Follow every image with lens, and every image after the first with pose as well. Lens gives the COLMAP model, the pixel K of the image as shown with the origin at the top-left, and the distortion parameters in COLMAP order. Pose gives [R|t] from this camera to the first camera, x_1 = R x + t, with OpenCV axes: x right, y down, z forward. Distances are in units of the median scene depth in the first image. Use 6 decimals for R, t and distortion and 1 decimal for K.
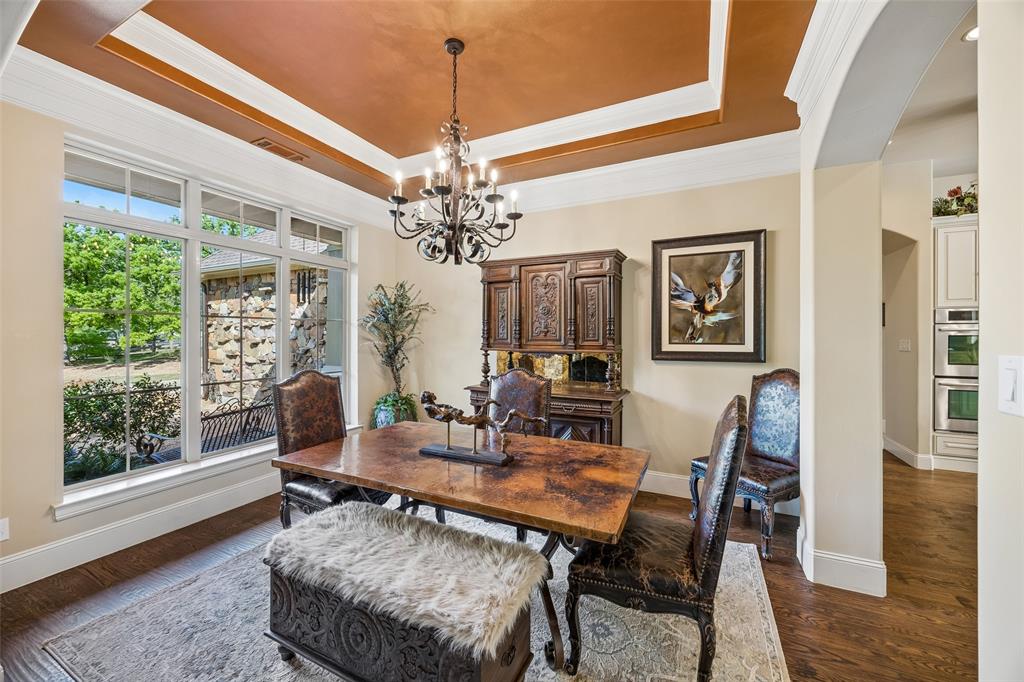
lens RADIAL K [[391.5, 0, 510.5], [0, 391.5, 338.5], [0, 0, 1]] dist [-0.001546, 0.000430]
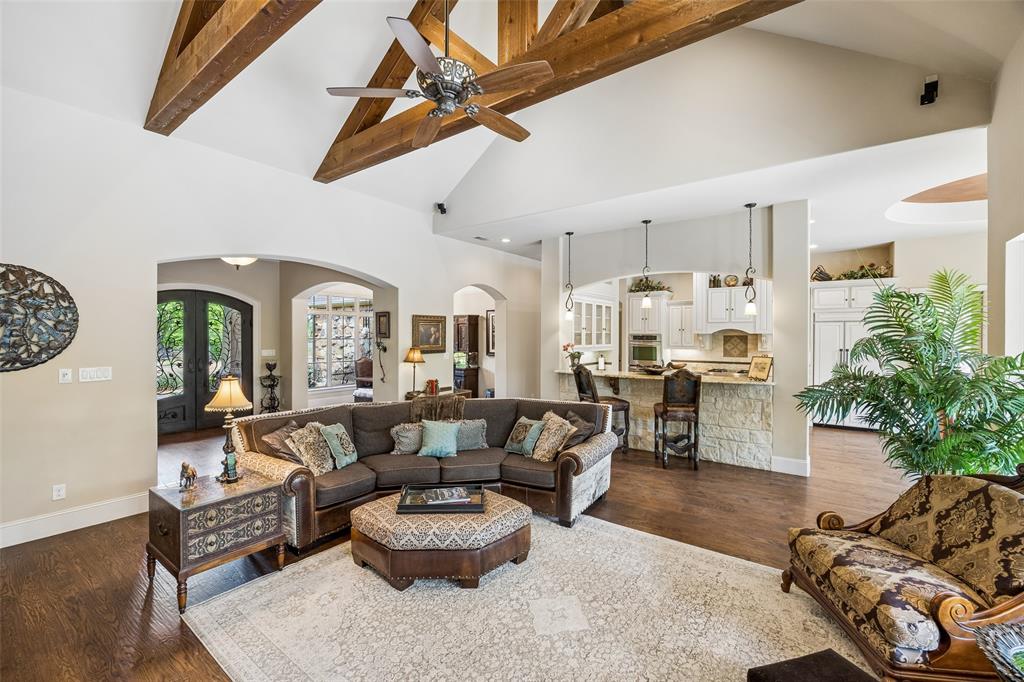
lens RADIAL K [[438.2, 0, 510.9], [0, 438.2, 340.5], [0, 0, 1]] dist [0.000180, 0.000003]
pose [[0.982243, -0.000166, -0.187613, 1.042448], [0.001245, 0.999983, 0.005637, -0.060039], [0.187609, -0.005771, 0.982227, -1.794457]]
